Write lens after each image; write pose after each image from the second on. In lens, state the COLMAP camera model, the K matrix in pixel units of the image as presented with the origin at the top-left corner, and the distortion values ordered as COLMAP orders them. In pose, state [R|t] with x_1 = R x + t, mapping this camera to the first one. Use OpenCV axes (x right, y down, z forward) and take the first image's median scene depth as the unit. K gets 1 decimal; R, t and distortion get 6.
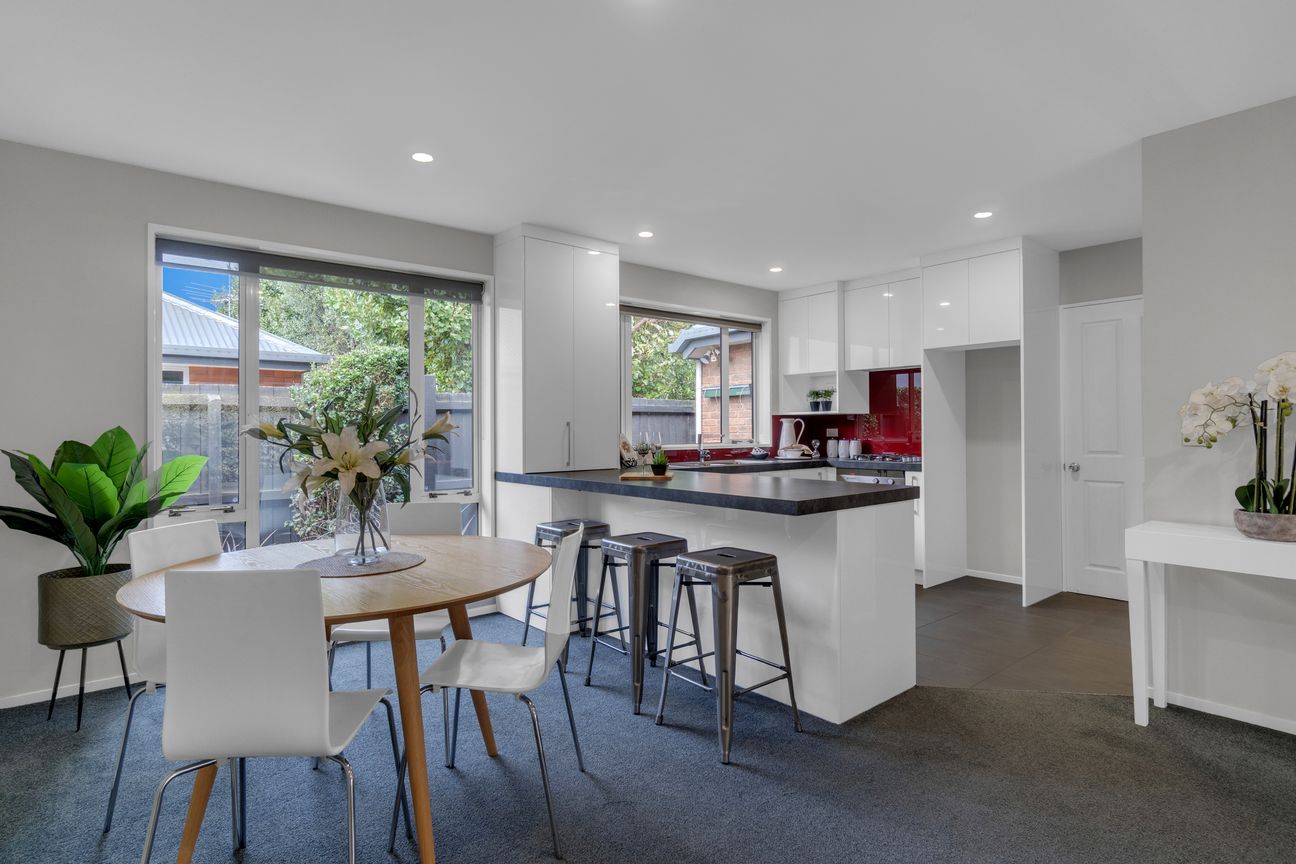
lens RADIAL K [[675.8, 0, 648.0], [0, 675.8, 432.0], [0, 0, 1]] dist [-0.004512, -0.000188]
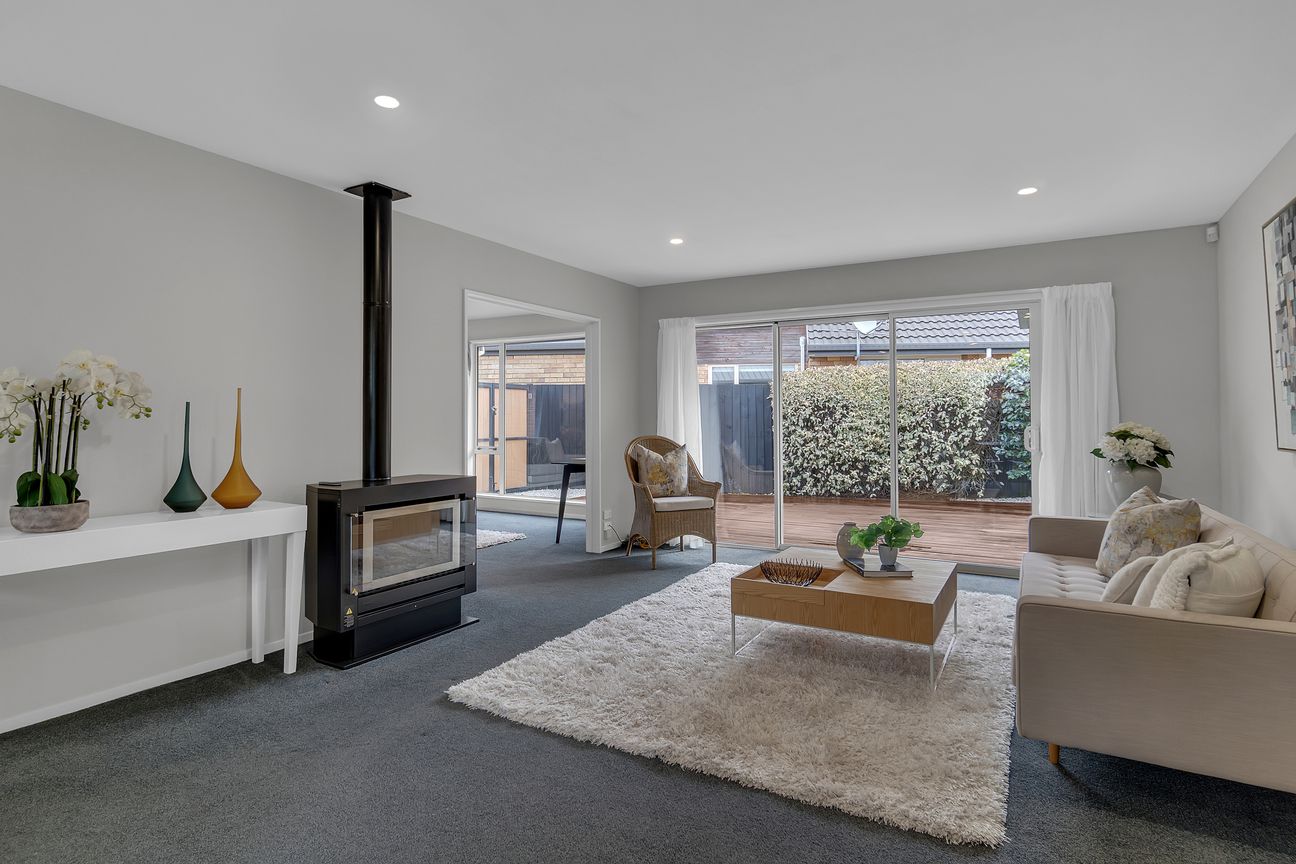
lens RADIAL K [[675.8, 0, 648.0], [0, 675.8, 432.0], [0, 0, 1]] dist [-0.004512, -0.000188]
pose [[-0.344577, -0.006006, 0.938739, -1.238147], [0.011982, 0.999870, 0.010795, 0.036462], [-0.938681, 0.014967, -0.344461, 1.838603]]
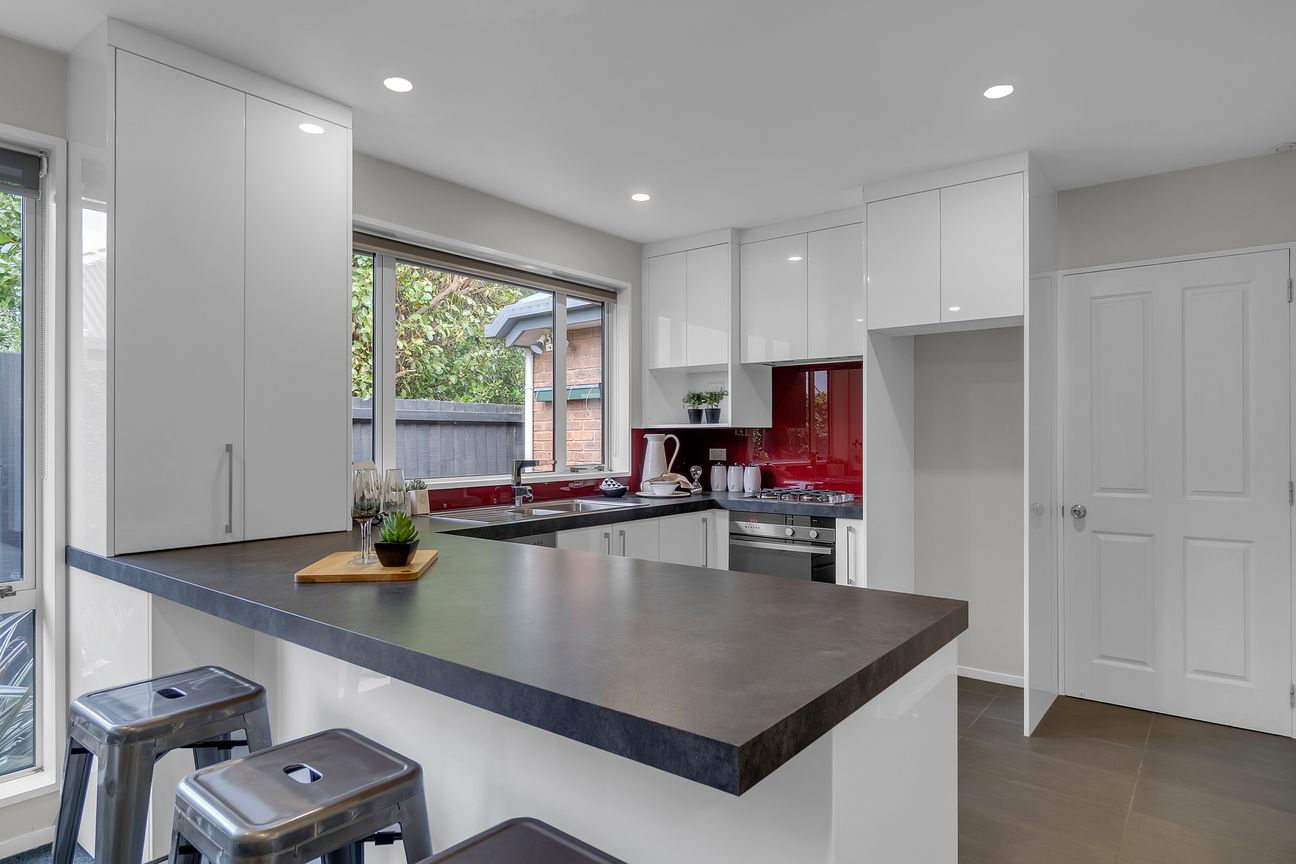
lens RADIAL K [[746.5, 0, 648.0], [0, 746.5, 432.0], [0, 0, 1]] dist [-0.004792, -0.000182]
pose [[0.977973, 0.005860, 0.208649, 0.047751], [-0.003019, 0.999898, -0.013932, -0.011910], [-0.208709, 0.012995, 0.977891, 0.288611]]
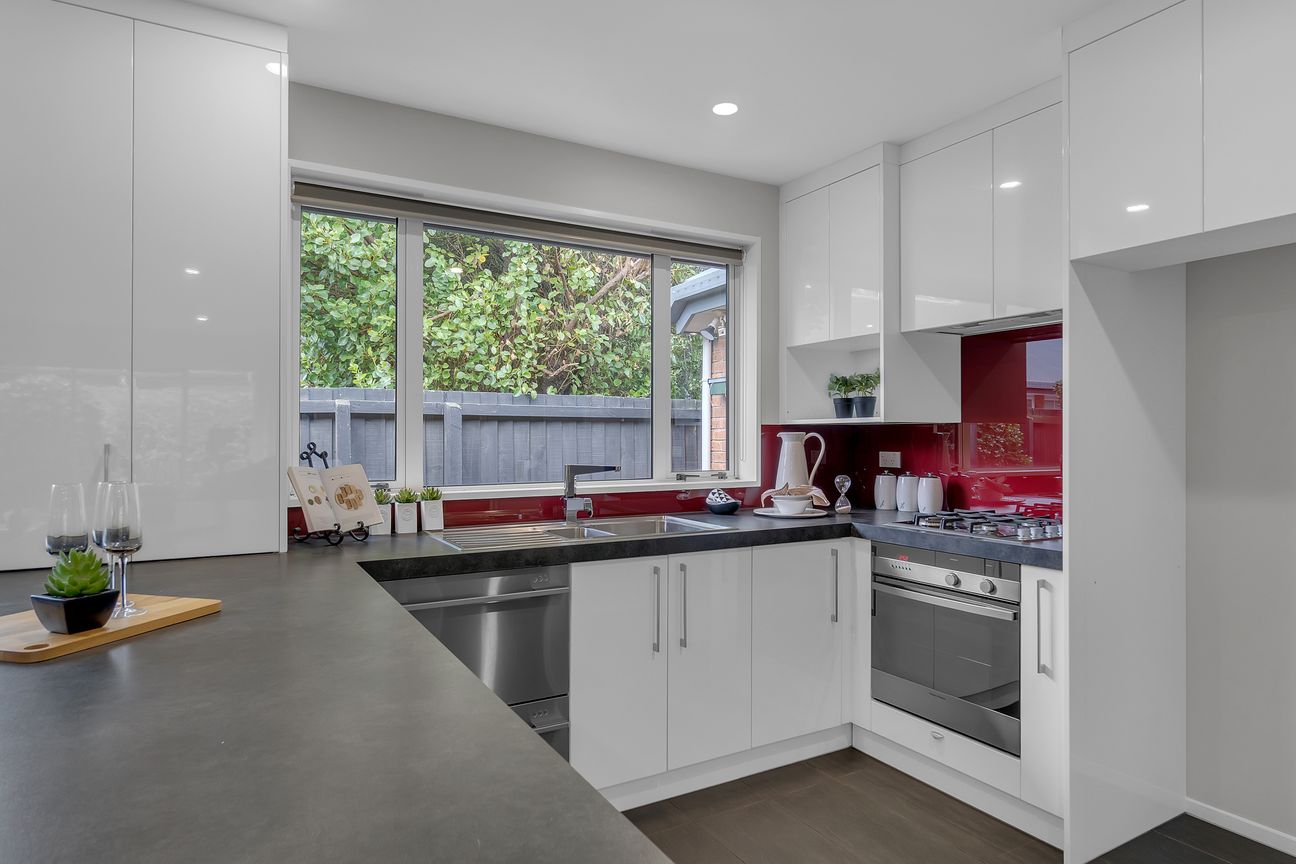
lens RADIAL K [[746.5, 0, 648.0], [0, 746.5, 432.0], [0, 0, 1]] dist [-0.004792, -0.000182]
pose [[0.984685, 0.004439, -0.174286, 0.201498], [-0.006313, 0.999928, -0.010201, -0.013823], [0.174228, 0.011145, 0.984642, 0.438583]]
